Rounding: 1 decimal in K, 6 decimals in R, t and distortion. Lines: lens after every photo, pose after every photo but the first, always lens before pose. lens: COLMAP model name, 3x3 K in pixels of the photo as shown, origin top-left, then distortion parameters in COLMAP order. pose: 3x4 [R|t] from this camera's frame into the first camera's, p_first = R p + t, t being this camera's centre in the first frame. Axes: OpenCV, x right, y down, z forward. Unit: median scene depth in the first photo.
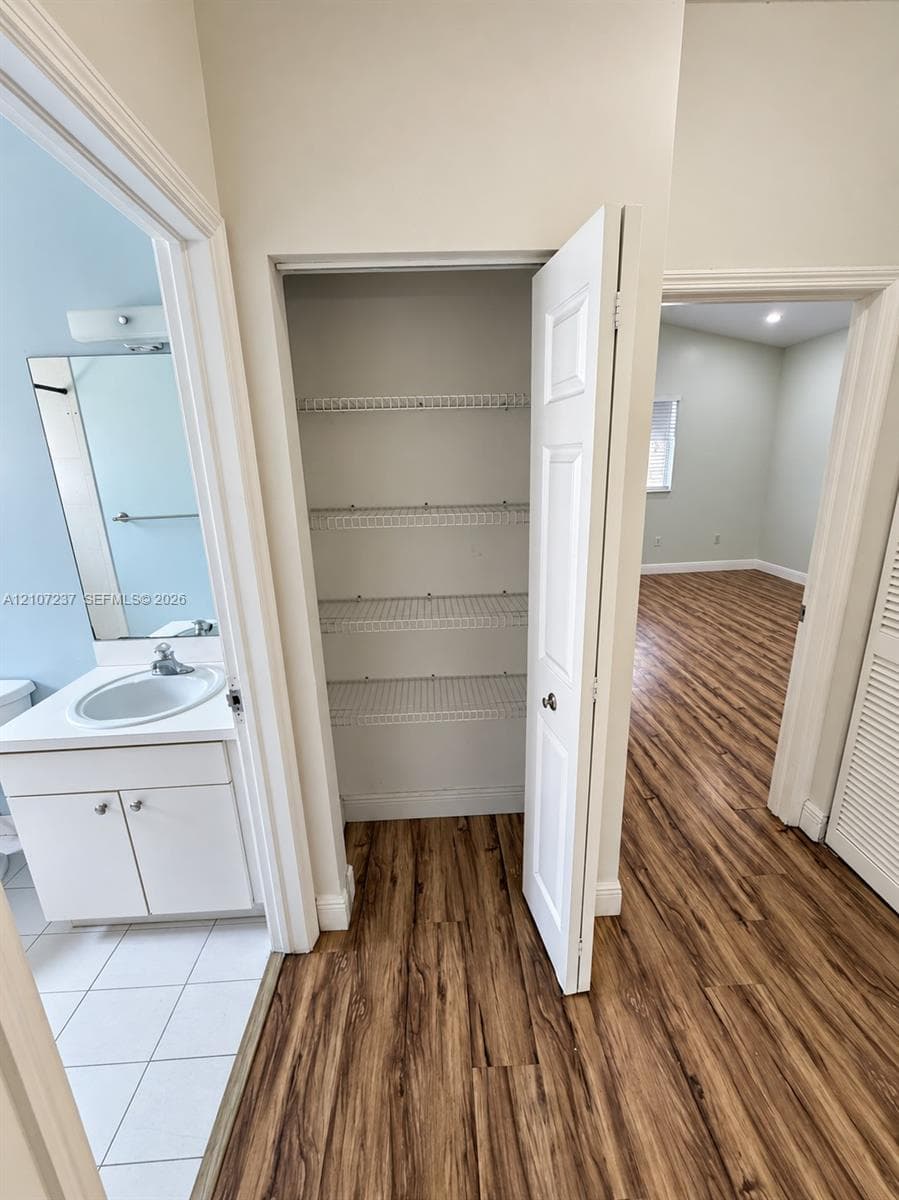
lens RADIAL K [[479.2, 0, 447.5], [0, 479.2, 597.3], [0, 0, 1]] dist [-0.003876, 0.001001]
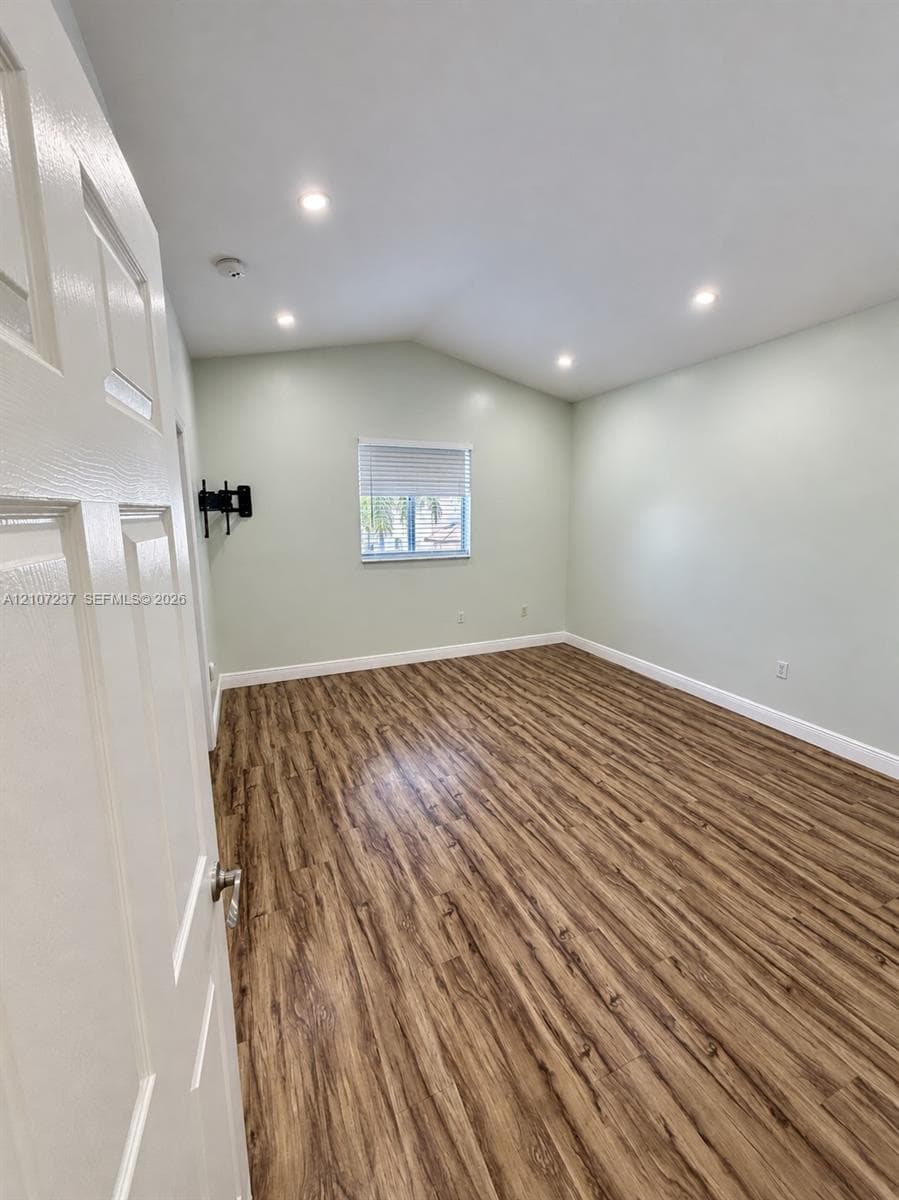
lens RADIAL K [[479.2, 0, 449.7], [0, 479.2, 597.8], [0, 0, 1]] dist [-0.003876, 0.001001]
pose [[0.929156, -0.034929, 0.368034, 0.153999], [0.069279, 0.994341, -0.080536, -0.103723], [-0.363138, 0.100328, 0.926318, 0.309470]]
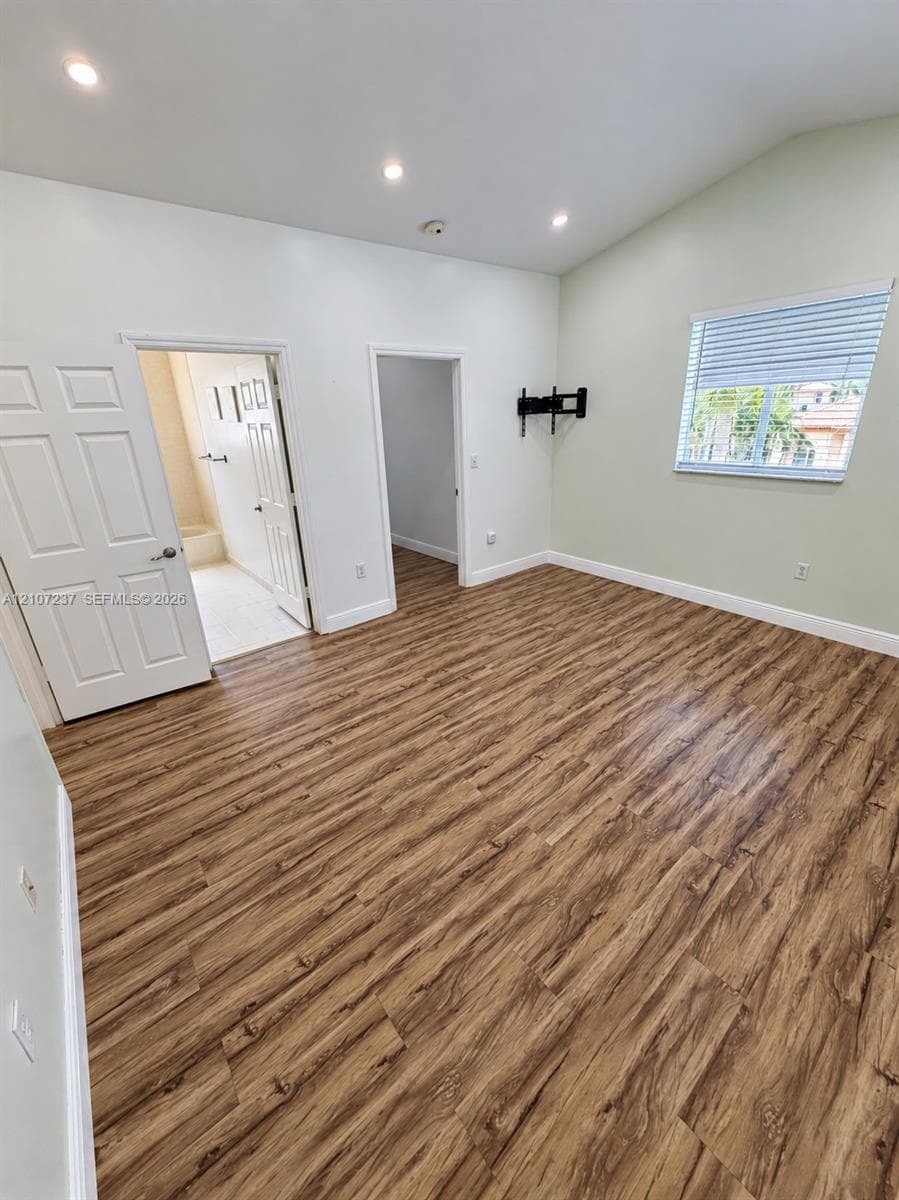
lens RADIAL K [[479.2, 0, 445.1], [0, 479.2, 596.2], [0, 0, 1]] dist [-0.003876, 0.001001]
pose [[0.592896, 0.303252, -0.745997, 0.752854], [-0.201313, 0.952786, 0.227315, -0.161959], [0.779710, 0.015404, 0.625952, 0.412861]]
